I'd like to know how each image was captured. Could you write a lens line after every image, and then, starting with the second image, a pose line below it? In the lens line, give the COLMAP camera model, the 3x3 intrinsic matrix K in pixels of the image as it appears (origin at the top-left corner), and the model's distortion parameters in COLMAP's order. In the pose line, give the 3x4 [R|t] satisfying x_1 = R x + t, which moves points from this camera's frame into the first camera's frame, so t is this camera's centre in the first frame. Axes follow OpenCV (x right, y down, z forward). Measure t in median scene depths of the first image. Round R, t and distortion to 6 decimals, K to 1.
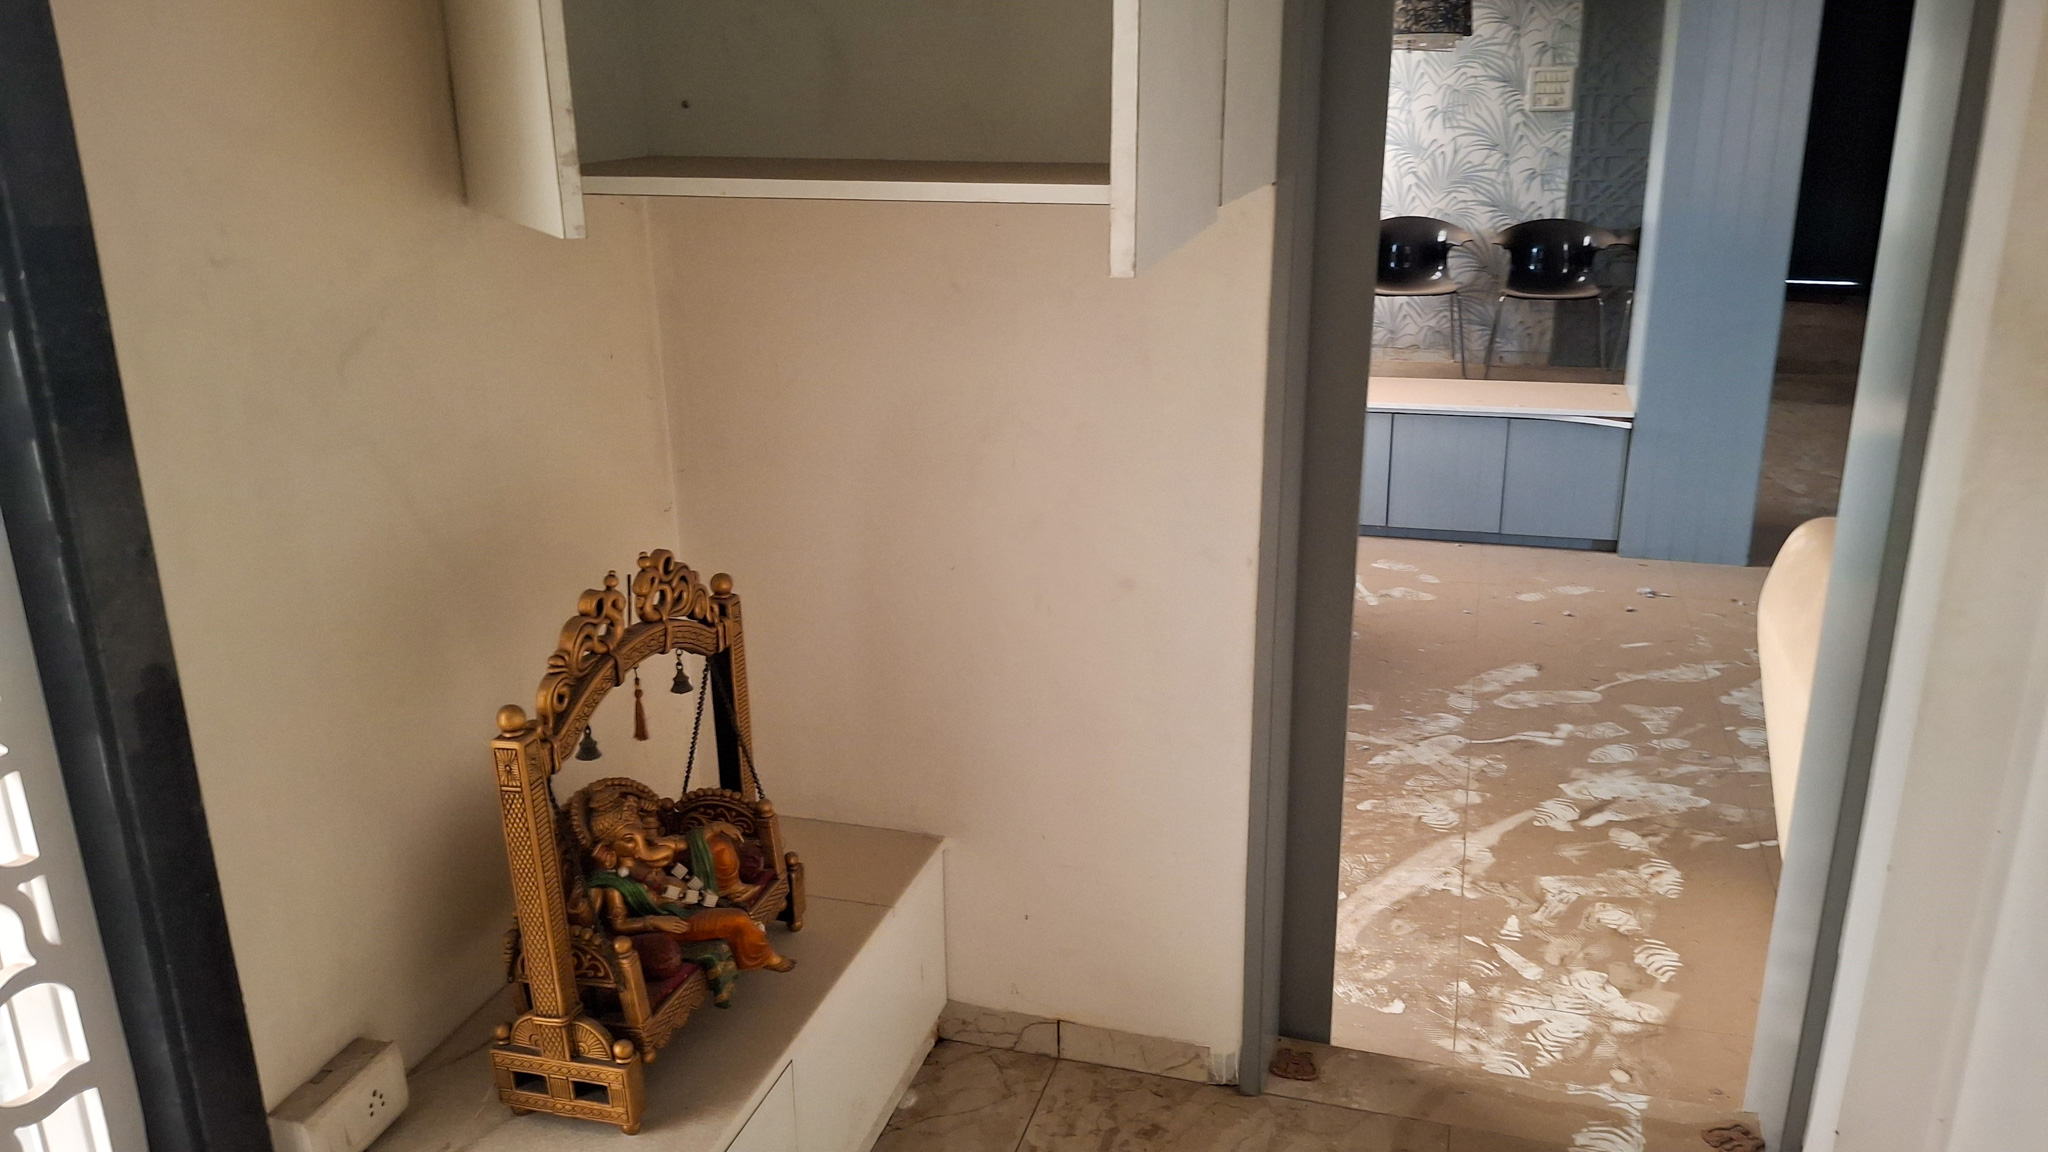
lens RADIAL K [[1522.6, 0, 1033.2], [0, 1522.6, 574.4], [0, 0, 1]] dist [0.185421, -0.441030]
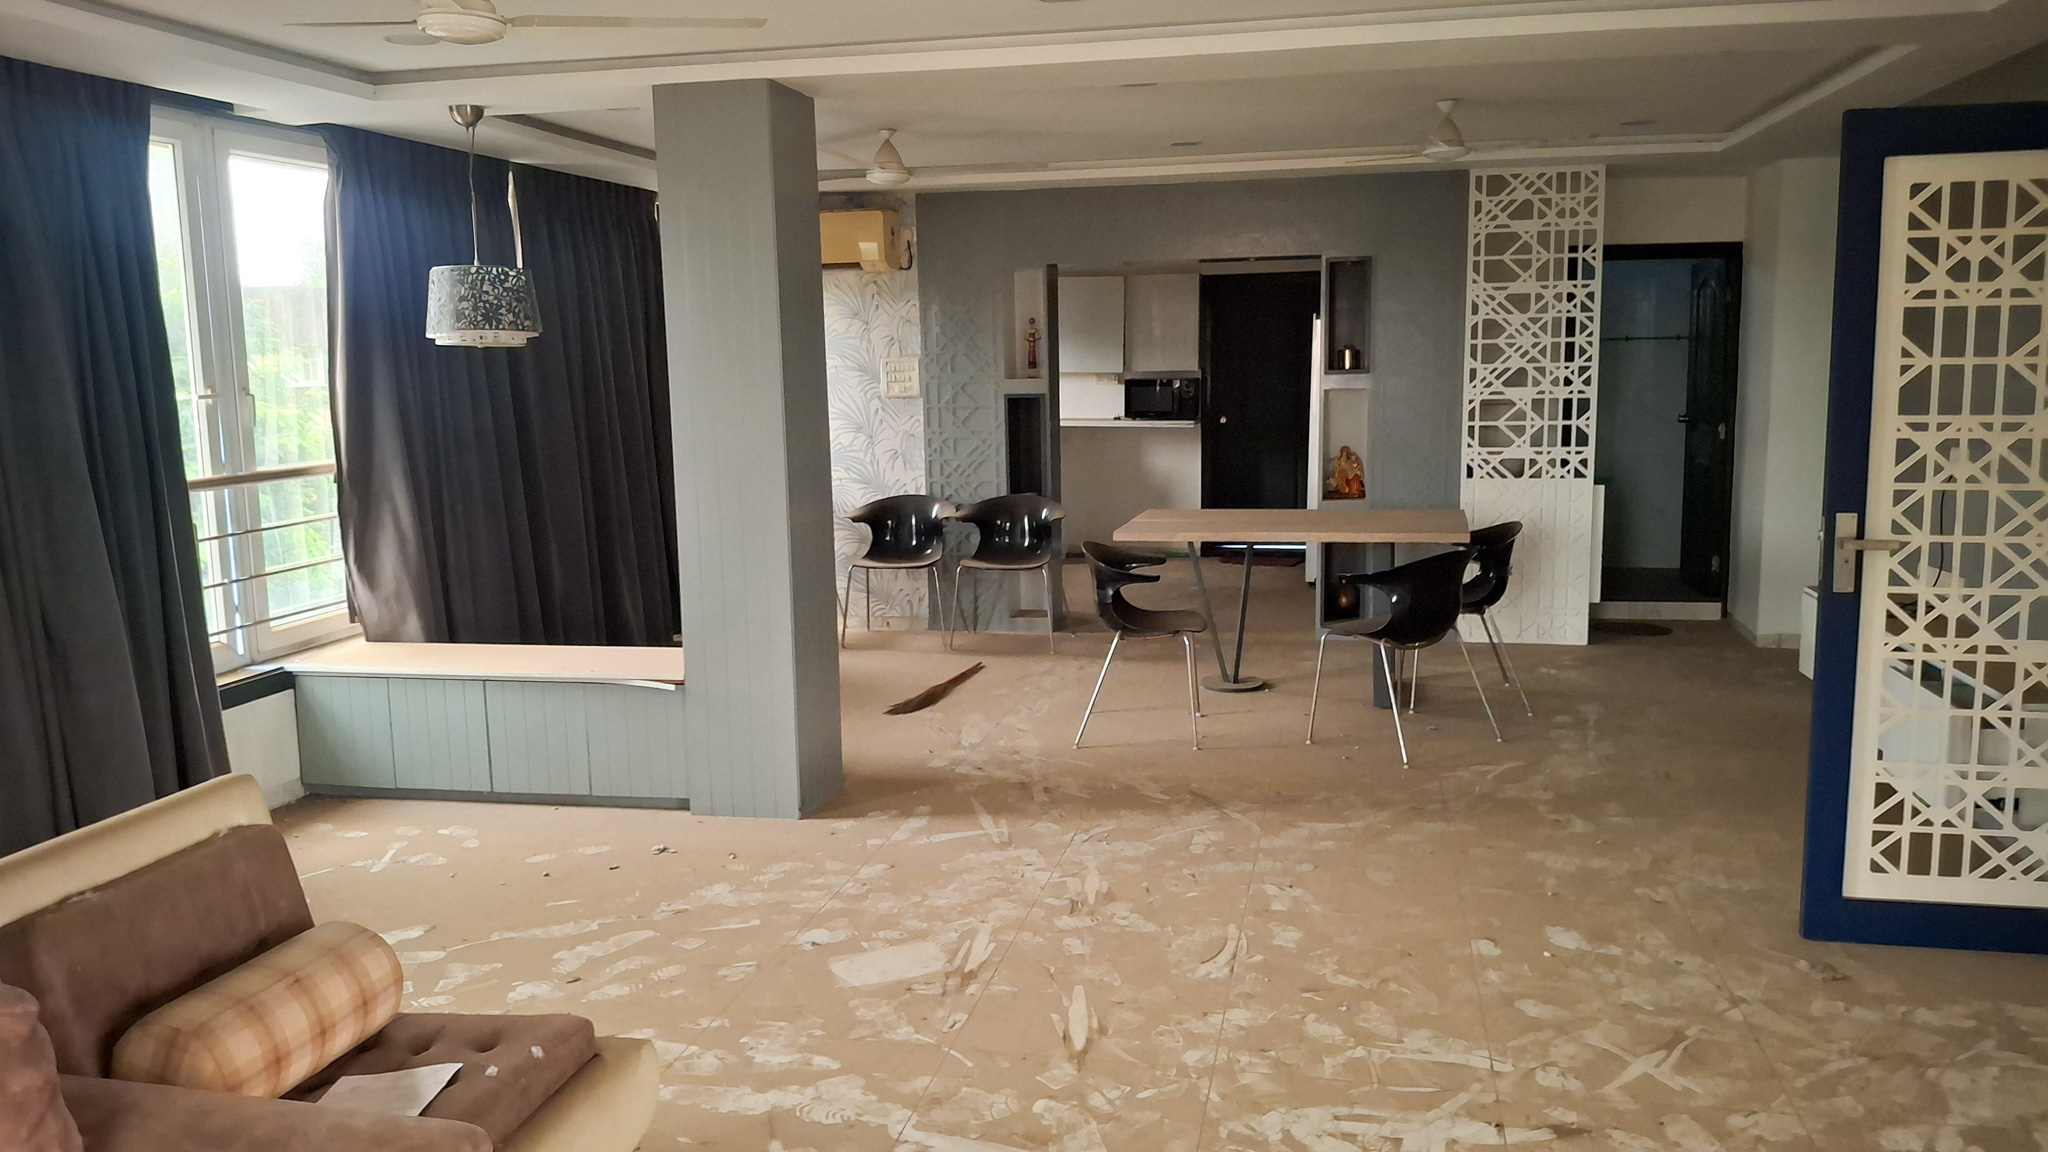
lens RADIAL K [[1539.9, 0, 1042.4], [0, 1539.9, 569.7], [0, 0, 1]] dist [0.083637, -0.164898]
pose [[0.996436, -0.015211, 0.082965, 0.341284], [0.029628, 0.984046, -0.175431, 0.010157], [-0.078973, 0.177264, 0.980990, -0.037896]]
